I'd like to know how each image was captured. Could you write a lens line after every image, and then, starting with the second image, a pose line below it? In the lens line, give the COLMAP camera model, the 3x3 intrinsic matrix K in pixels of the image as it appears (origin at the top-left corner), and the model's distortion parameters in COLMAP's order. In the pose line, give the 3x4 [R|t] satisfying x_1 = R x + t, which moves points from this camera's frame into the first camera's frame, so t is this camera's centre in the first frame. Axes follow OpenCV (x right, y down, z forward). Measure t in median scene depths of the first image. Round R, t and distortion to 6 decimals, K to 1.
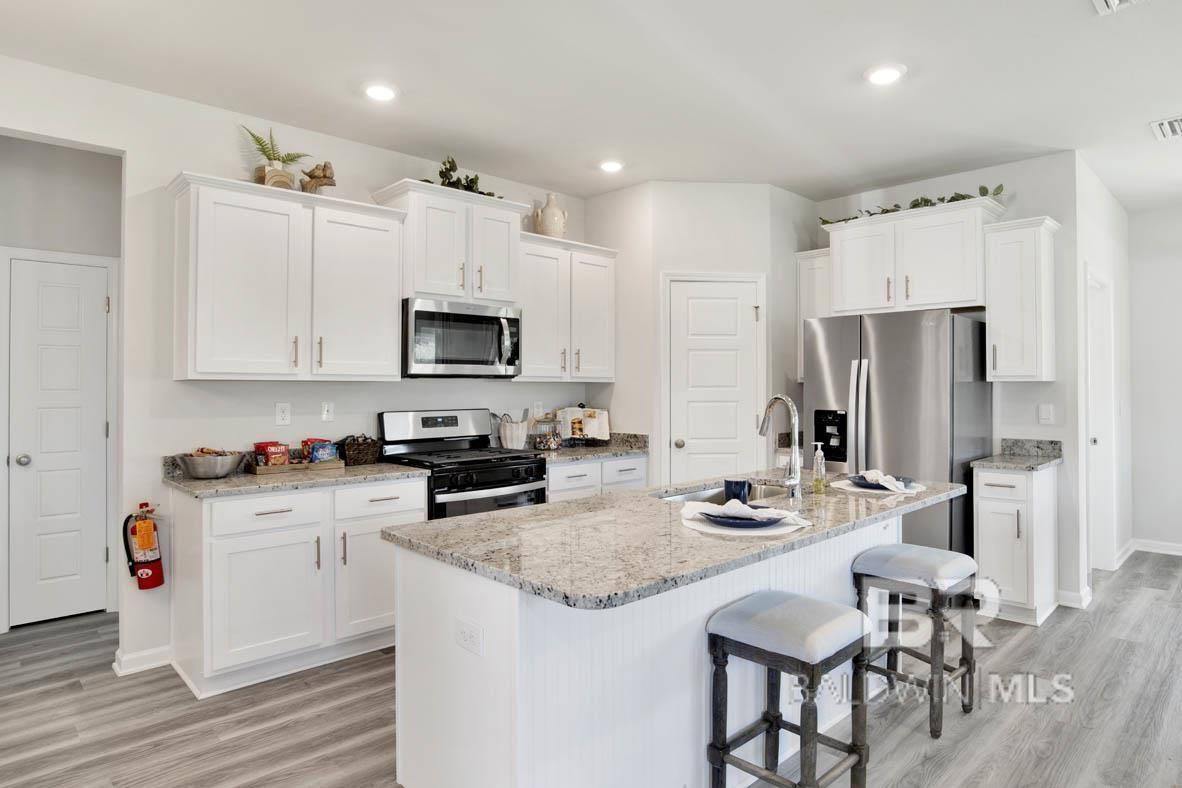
lens RADIAL K [[686.9, 0, 584.7], [0, 686.9, 389.4], [0, 0, 1]] dist [-0.046239, 0.012330]
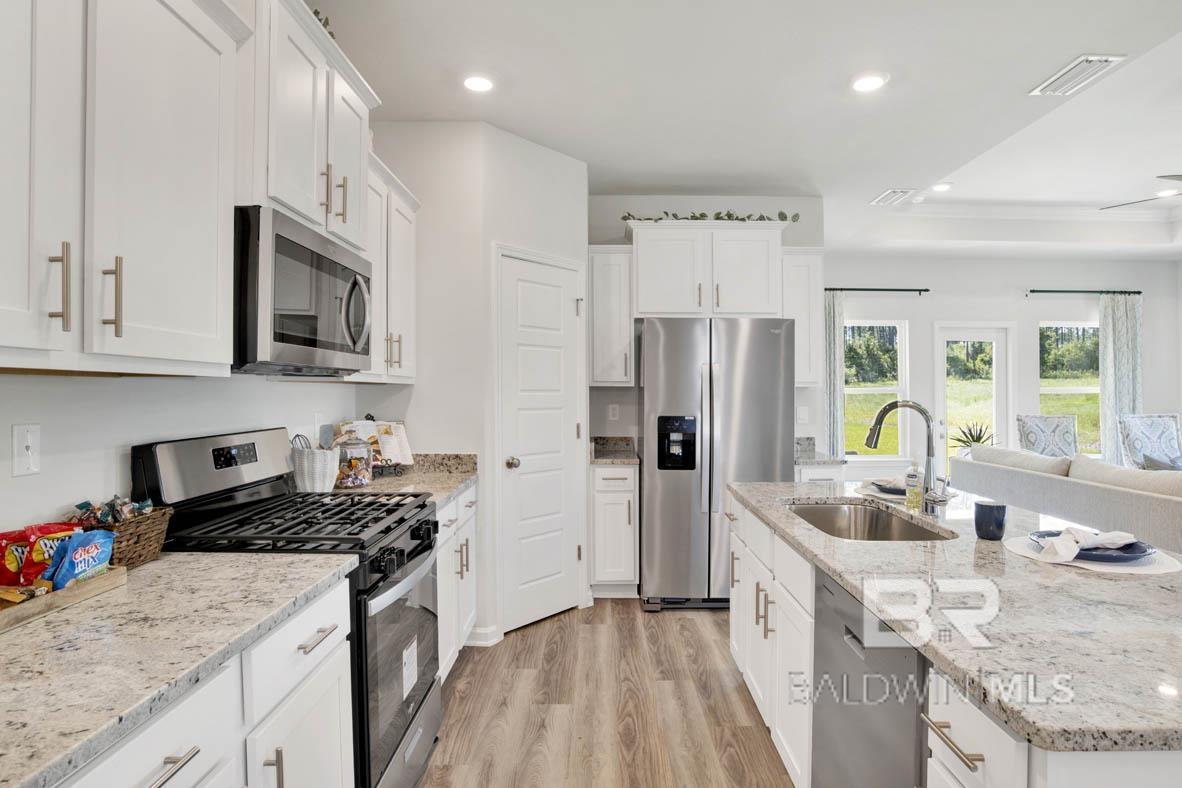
lens RADIAL K [[651.0, 0, 580.1], [0, 651.0, 389.2], [0, 0, 1]] dist [-0.037147, 0.005119]
pose [[0.698201, 0.005338, 0.715882, -0.381058], [-0.000815, 0.999977, -0.006662, -0.000528], [-0.715902, 0.004068, 0.698189, 0.466113]]
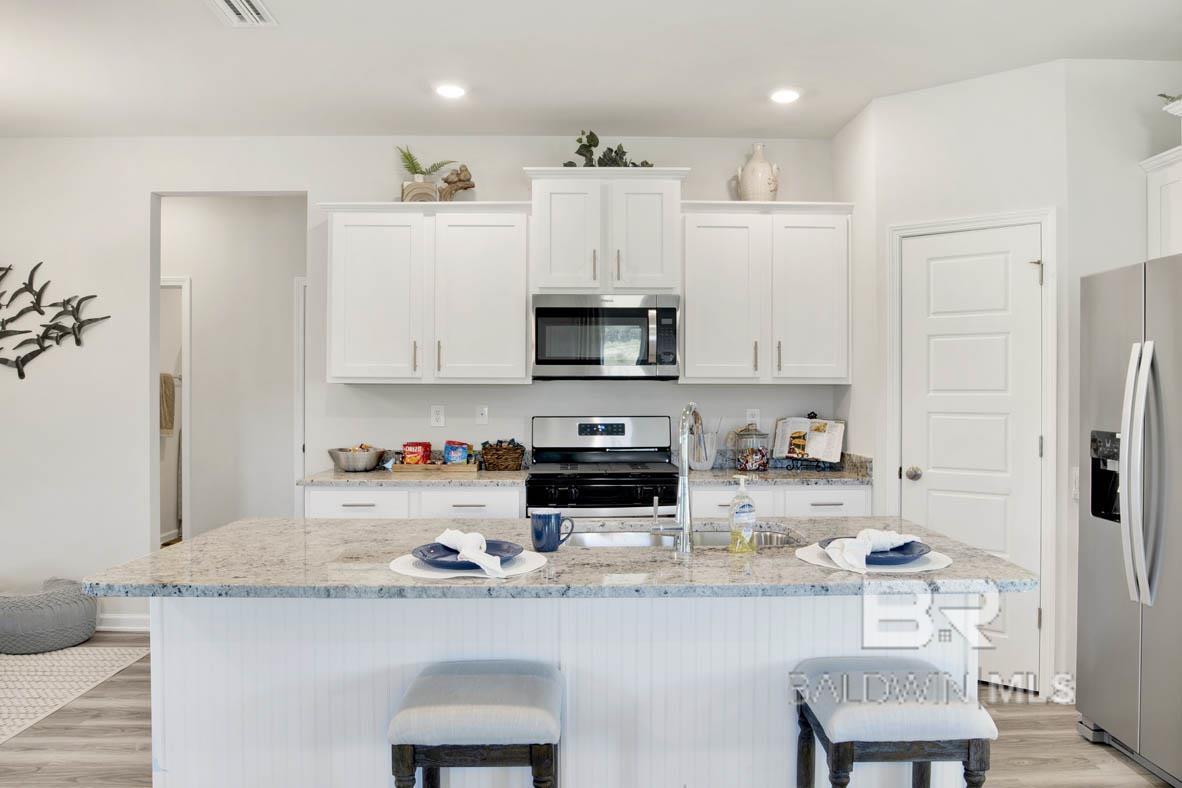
lens RADIAL K [[822.6, 0, 596.2], [0, 822.6, 398.4], [0, 0, 1]] dist [-0.048849, 0.001443]
pose [[0.738322, 0.007270, -0.674409, 0.503774], [-0.004201, 0.999972, 0.006180, 0.000354], [0.674435, -0.001730, 0.738332, 0.208358]]
